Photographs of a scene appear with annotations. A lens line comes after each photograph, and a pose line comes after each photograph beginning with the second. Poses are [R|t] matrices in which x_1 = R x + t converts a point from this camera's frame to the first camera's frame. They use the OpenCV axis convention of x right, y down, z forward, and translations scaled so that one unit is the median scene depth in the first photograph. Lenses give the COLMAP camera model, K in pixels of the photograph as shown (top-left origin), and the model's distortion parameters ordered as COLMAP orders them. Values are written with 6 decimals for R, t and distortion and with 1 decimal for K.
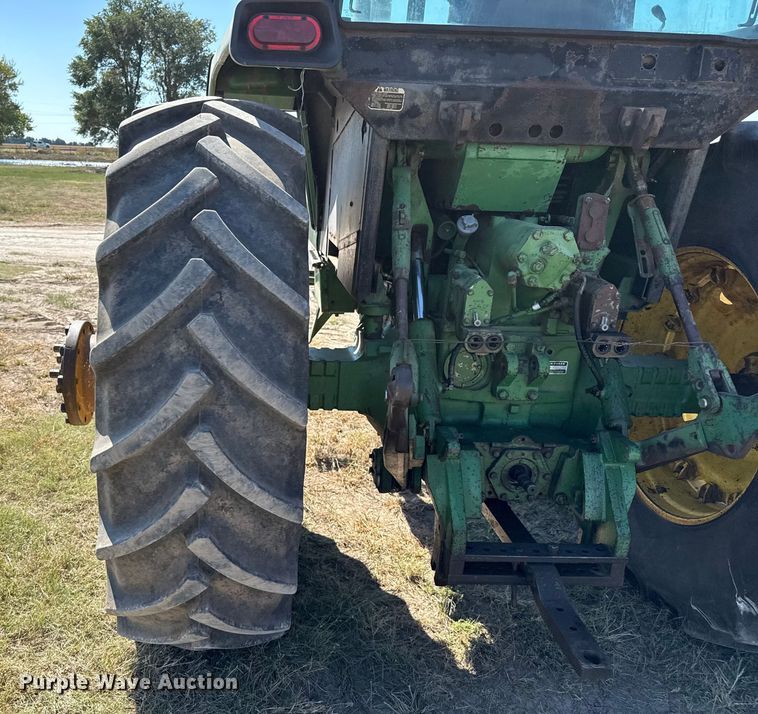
lens RADIAL K [[680.2, 0, 258.1], [0, 680.2, 358.0], [0, 0, 1]] dist [0.012591, -0.032378]
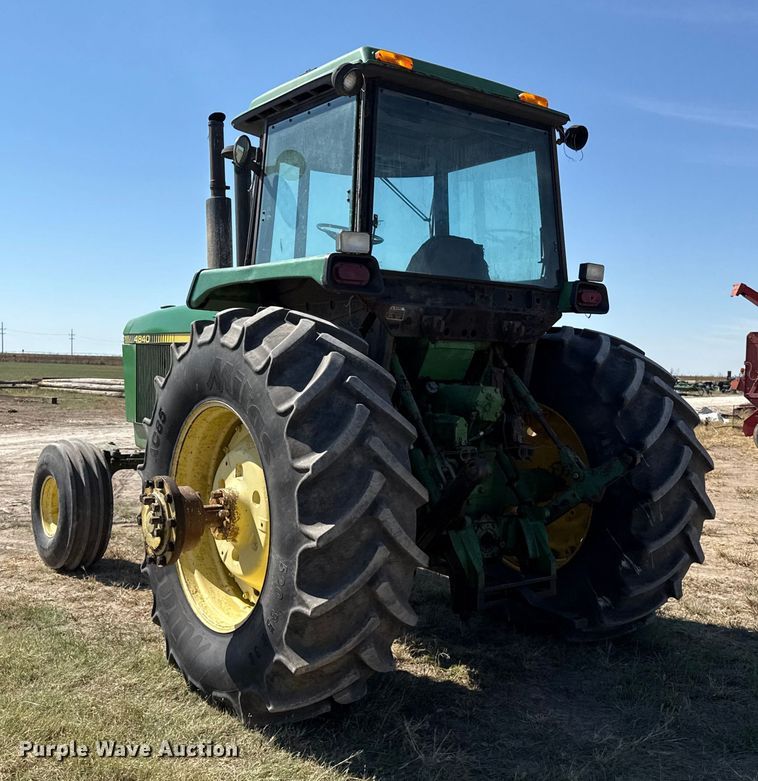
lens RADIAL K [[719.3, 0, 360.7], [0, 719.3, 382.6], [0, 0, 1]] dist [0.016915, 0.005138]
pose [[0.849768, -0.021595, 0.526714, -0.811001], [0.151993, 0.966765, -0.205580, 0.128899], [-0.504770, 0.254753, 0.824808, -0.354843]]
